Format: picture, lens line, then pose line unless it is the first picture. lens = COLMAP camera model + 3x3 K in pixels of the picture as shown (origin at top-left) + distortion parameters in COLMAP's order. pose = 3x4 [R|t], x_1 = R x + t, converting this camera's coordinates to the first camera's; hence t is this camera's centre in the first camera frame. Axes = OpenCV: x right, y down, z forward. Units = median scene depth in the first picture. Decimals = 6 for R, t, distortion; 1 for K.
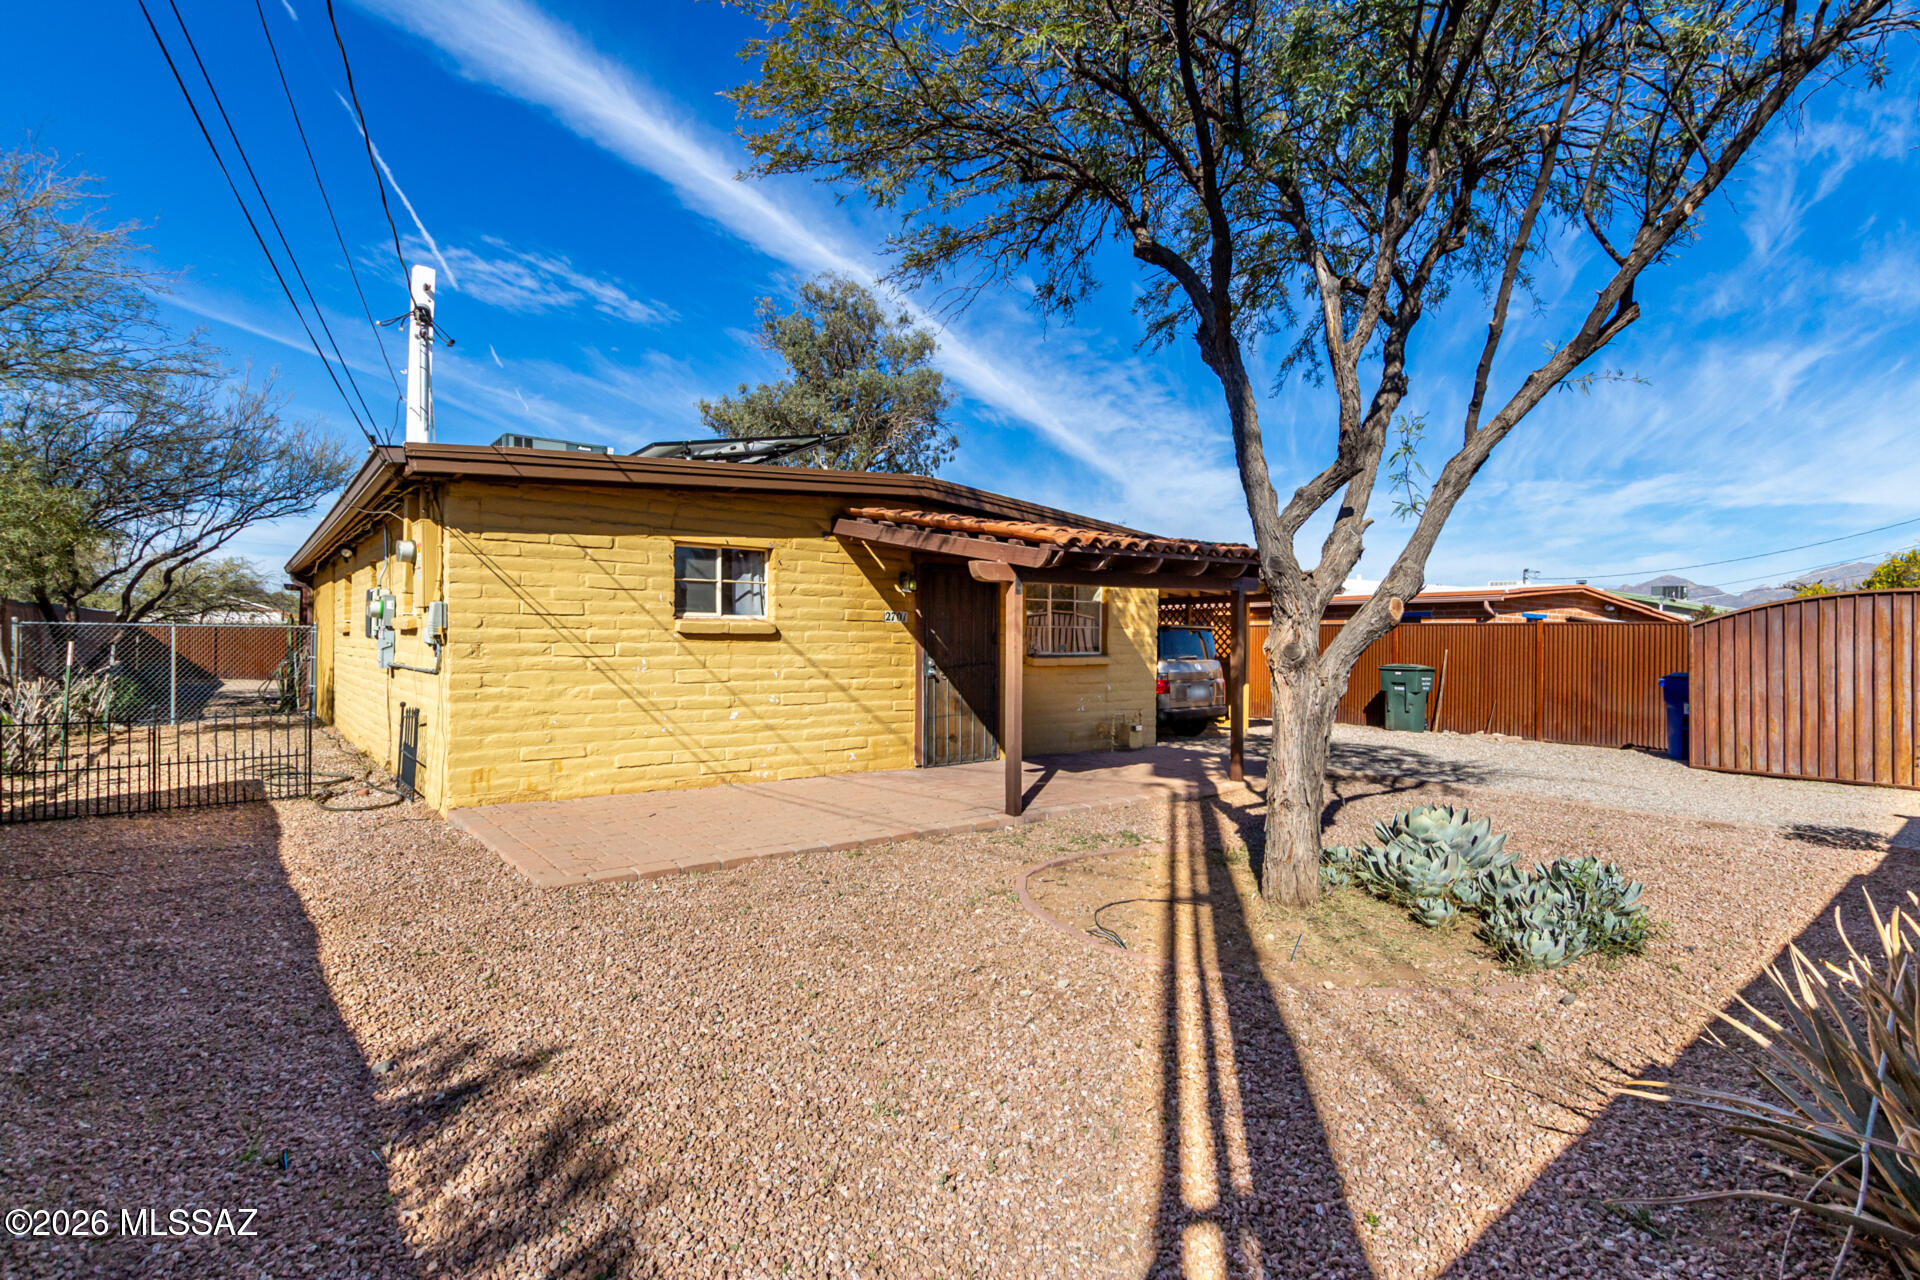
lens RADIAL K [[934.2, 0, 983.8], [0, 934.2, 635.3], [0, 0, 1]] dist [0.014421, -0.000372]
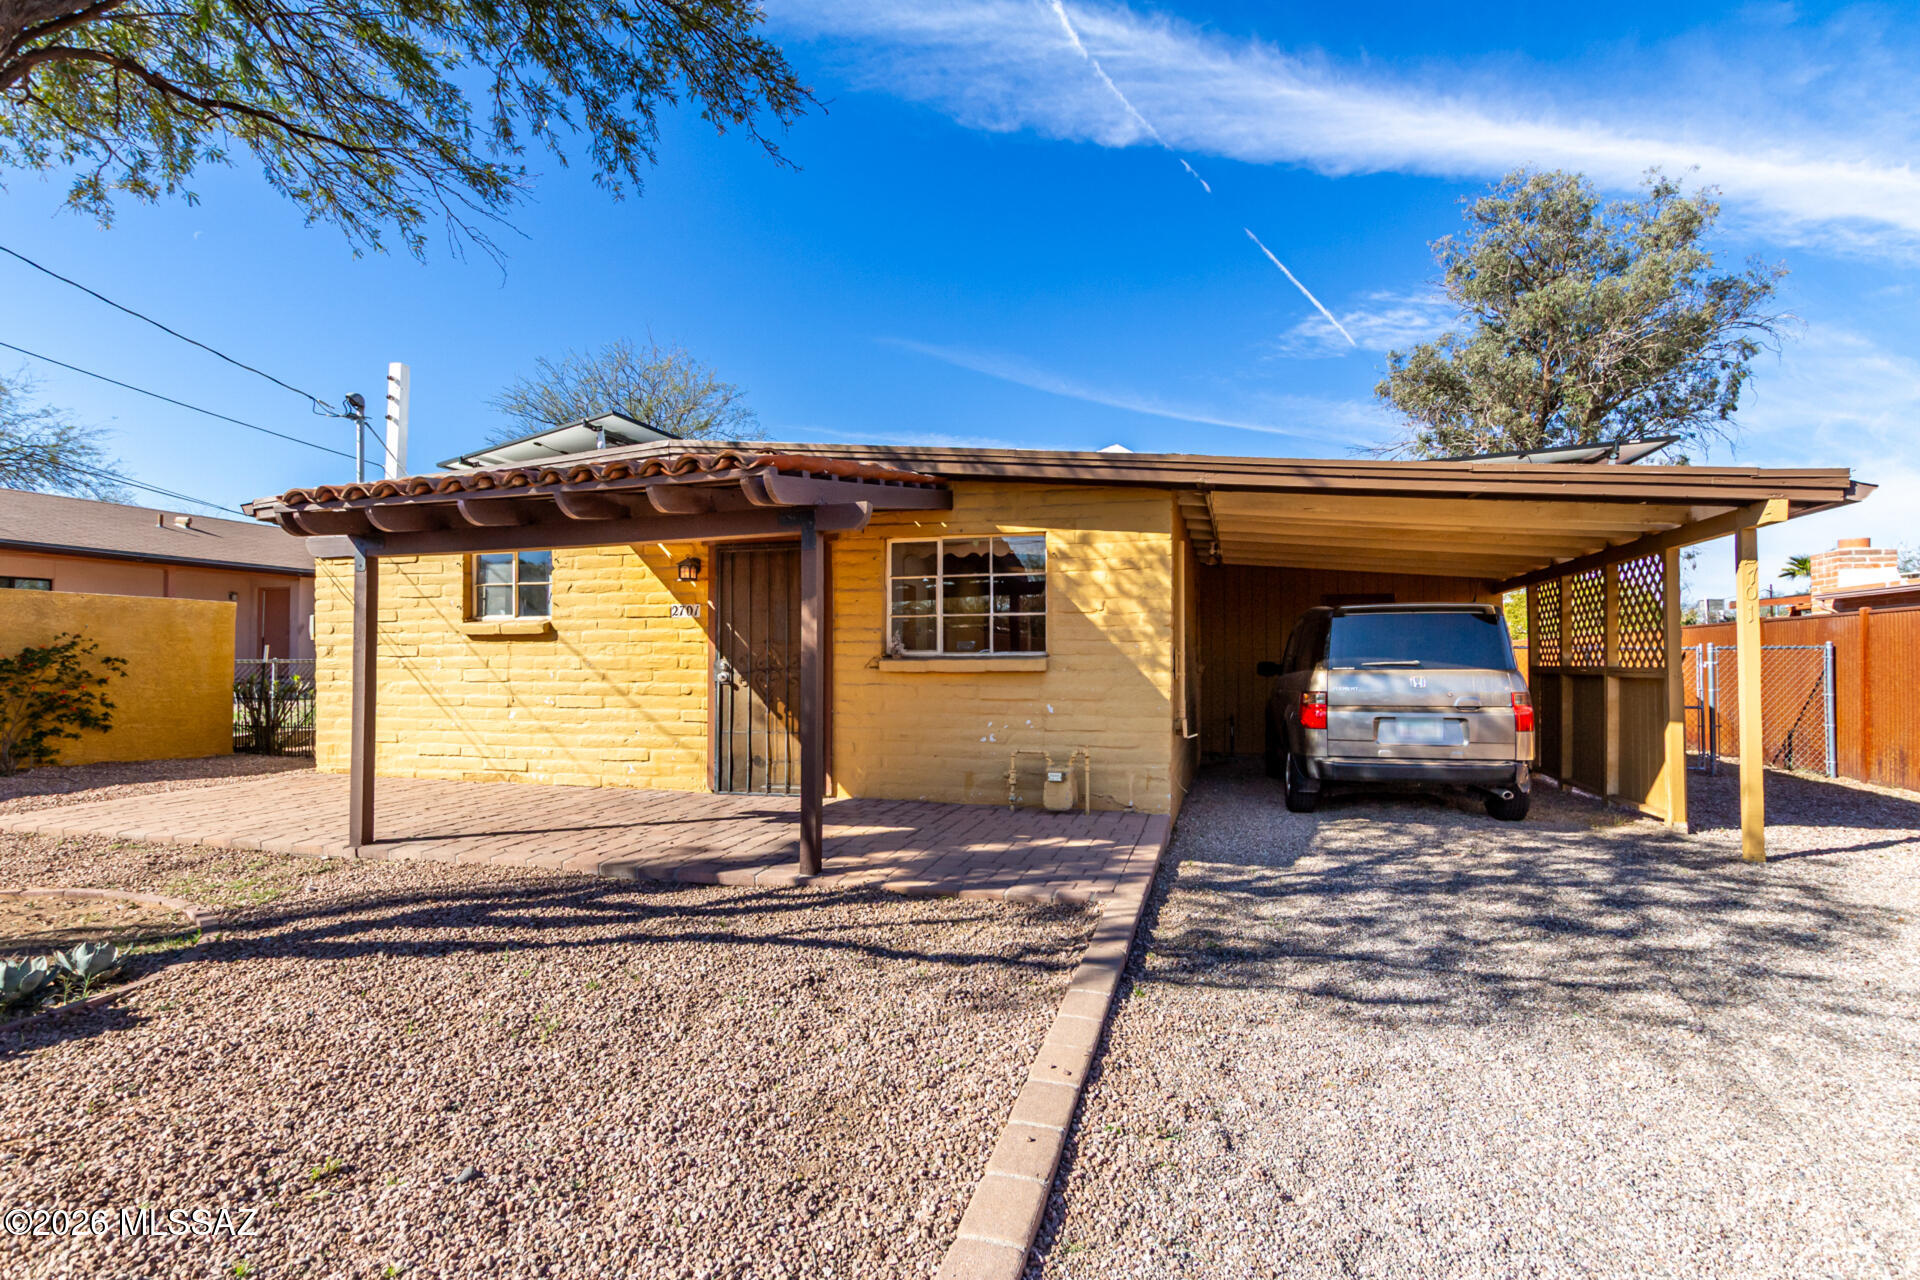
lens RADIAL K [[908.4, 0, 968.8], [0, 908.4, 641.1], [0, 0, 1]] dist [0.011897, -0.000779]
pose [[0.566374, -0.036528, -0.823338, 0.778653], [0.009936, 0.999247, -0.037497, 0.044485], [0.824088, 0.013057, 0.566311, 0.792210]]
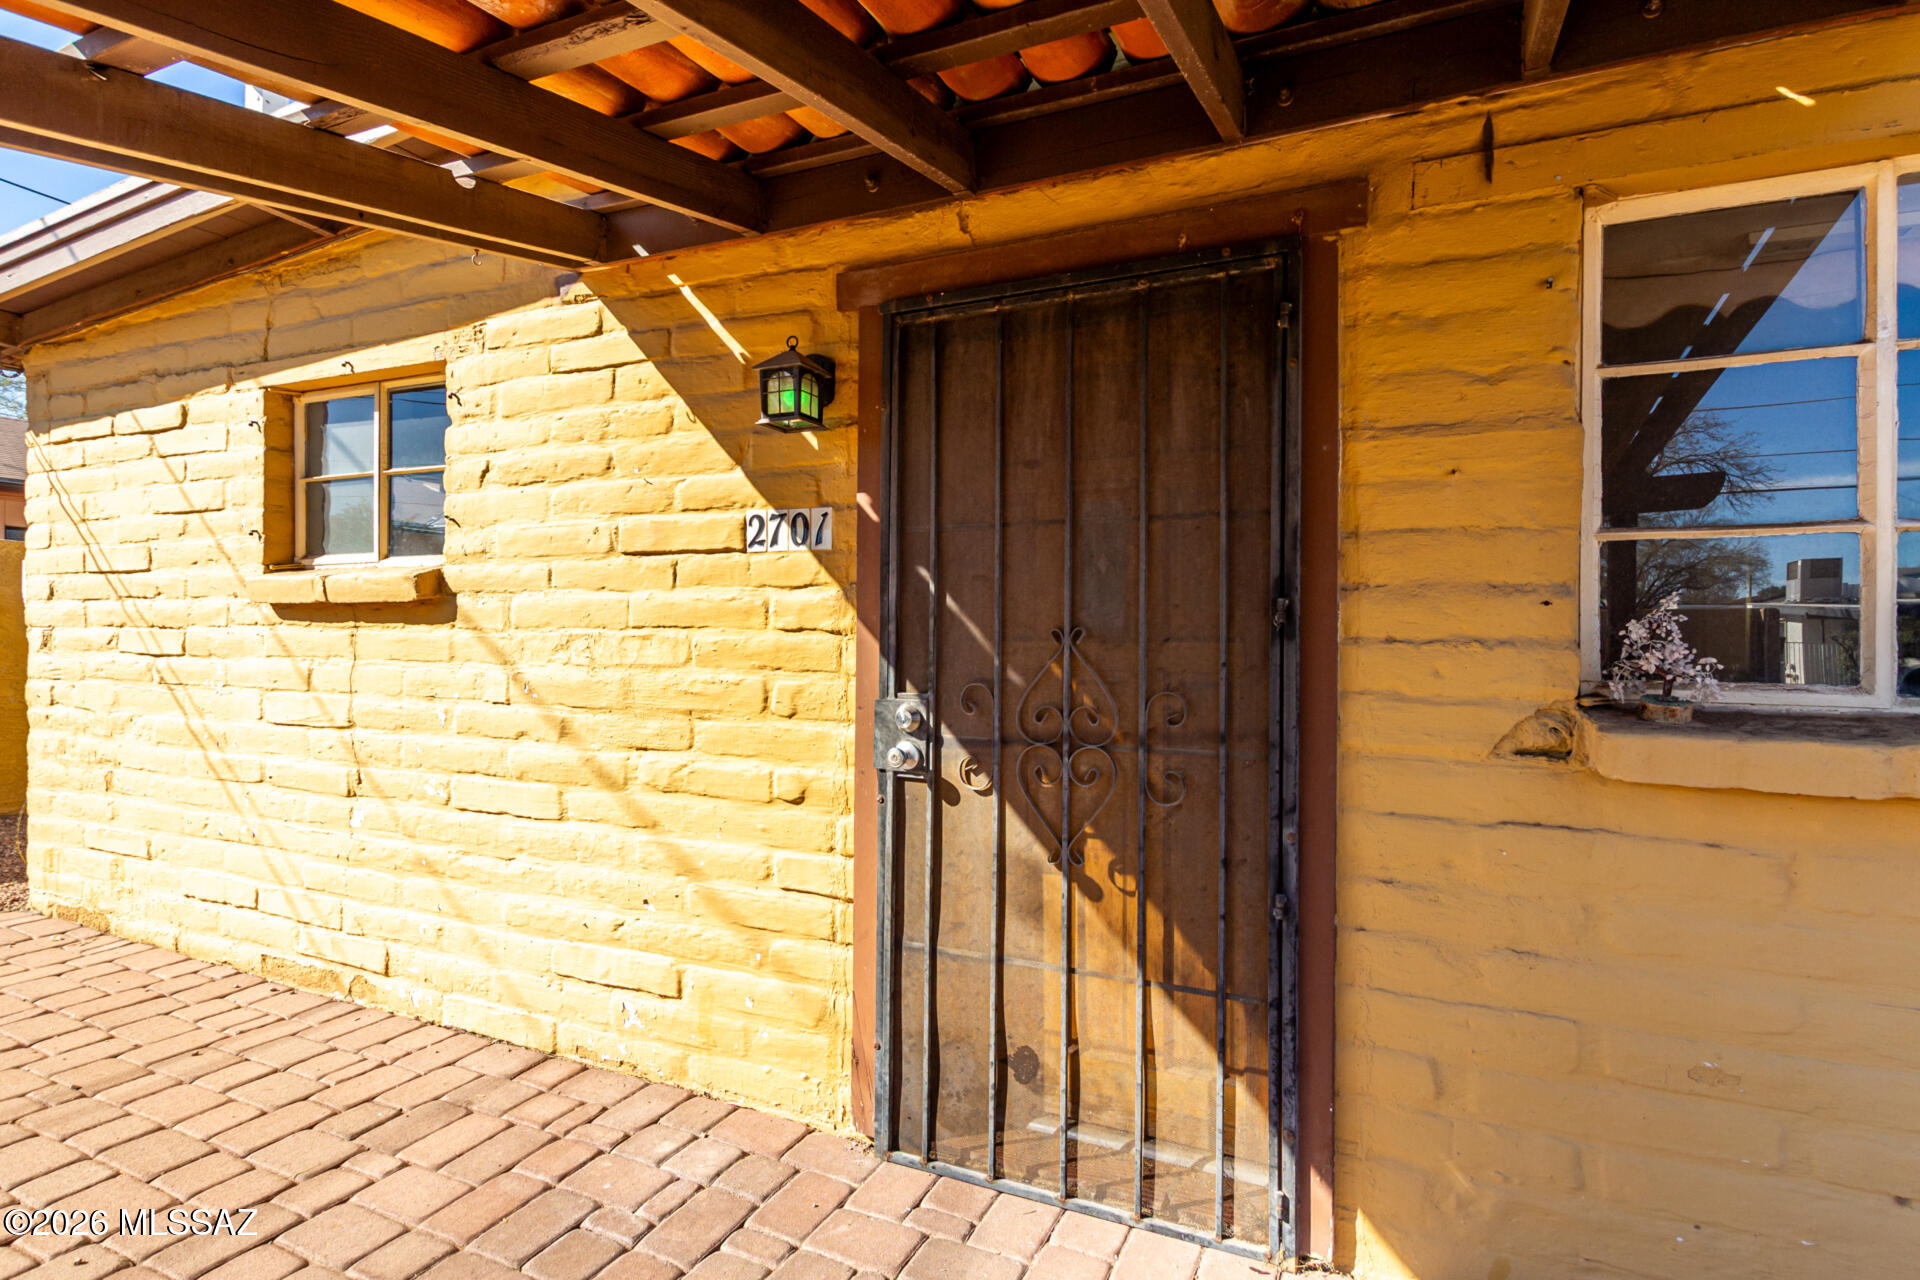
lens RADIAL K [[934.2, 0, 983.8], [0, 934.2, 635.3], [0, 0, 1]] dist [0.014421, -0.000372]
pose [[0.420817, -0.012696, -0.907057, 0.177164], [-0.003676, 0.999870, -0.015700, 0.015161], [0.907138, 0.009941, 0.420716, 1.000257]]
